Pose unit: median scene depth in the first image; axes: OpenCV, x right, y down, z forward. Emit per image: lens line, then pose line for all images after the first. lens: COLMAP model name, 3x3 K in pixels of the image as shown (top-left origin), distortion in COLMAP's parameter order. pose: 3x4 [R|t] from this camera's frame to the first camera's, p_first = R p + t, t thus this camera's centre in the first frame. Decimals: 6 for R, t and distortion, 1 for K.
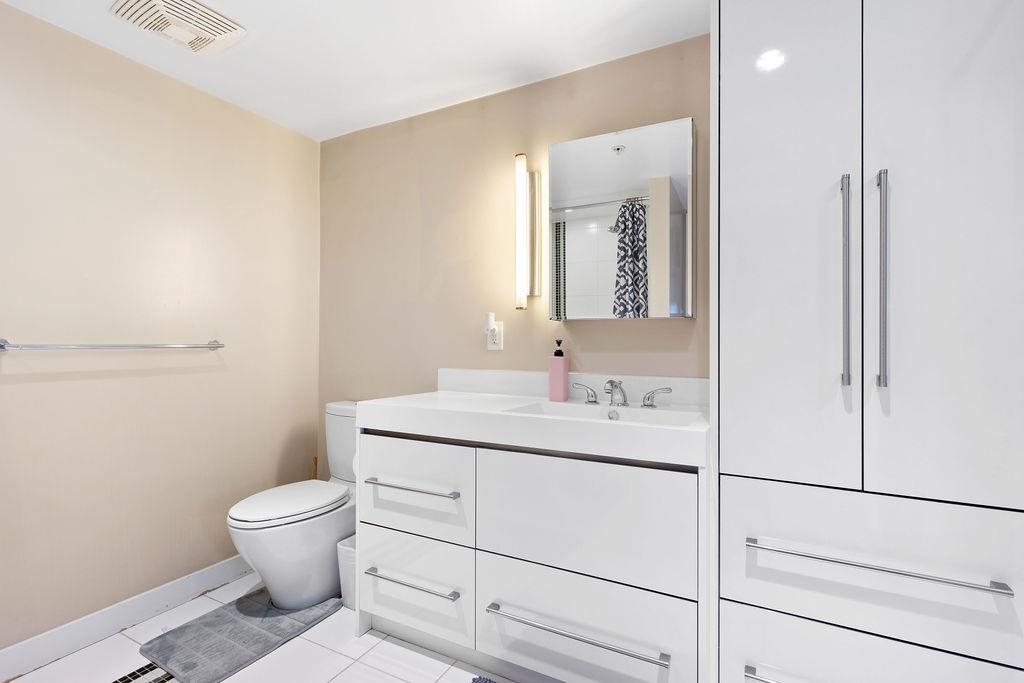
lens RADIAL K [[481.6, 0, 508.4], [0, 481.6, 338.7], [0, 0, 1]] dist [0.000967, 0.000287]
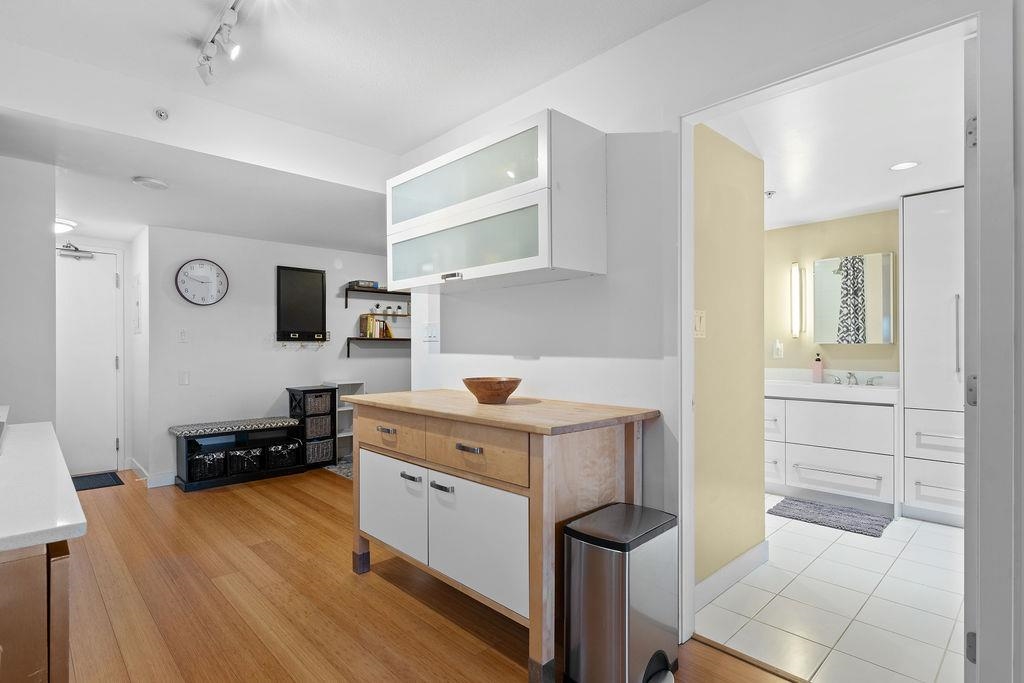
lens RADIAL K [[509.9, 0, 513.4], [0, 509.9, 347.3], [0, 0, 1]] dist [-0.001780, 0.000043]
pose [[0.952155, -0.008069, -0.305508, -0.458376], [0.010255, 0.999932, 0.005550, -0.047356], [0.305442, -0.008417, 0.952173, -1.431273]]
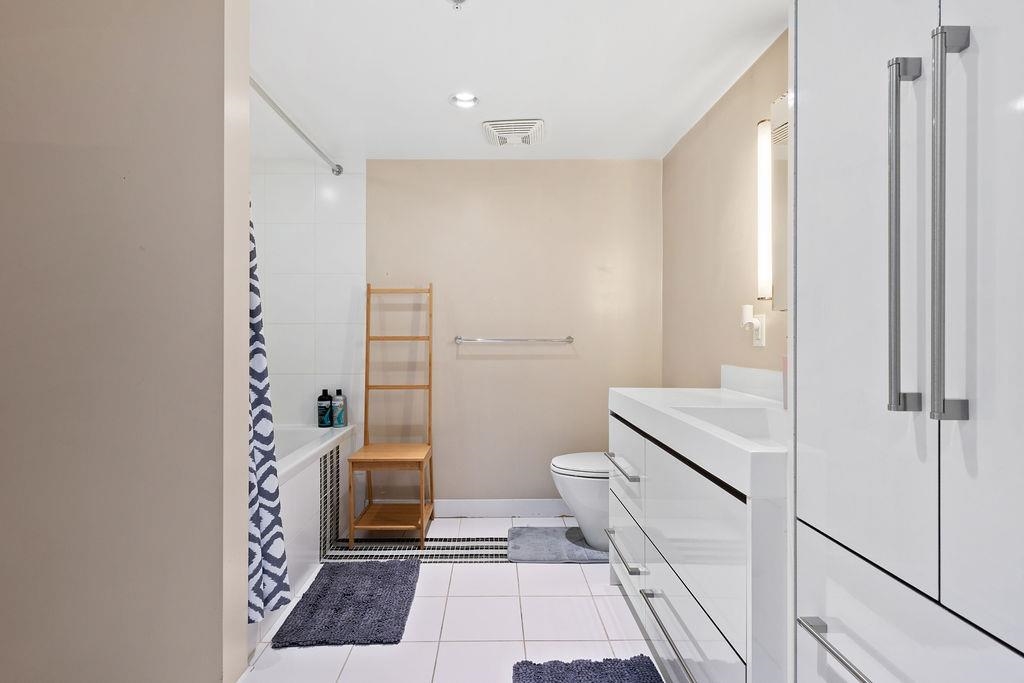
lens RADIAL K [[492.2, 0, 503.1], [0, 492.2, 330.3], [0, 0, 1]] dist [-0.002235, -0.000349]
pose [[0.491130, -0.012021, -0.871003, 0.578898], [0.008579, 0.999923, -0.008963, -0.002804], [0.871044, -0.003070, 0.491195, 0.156848]]
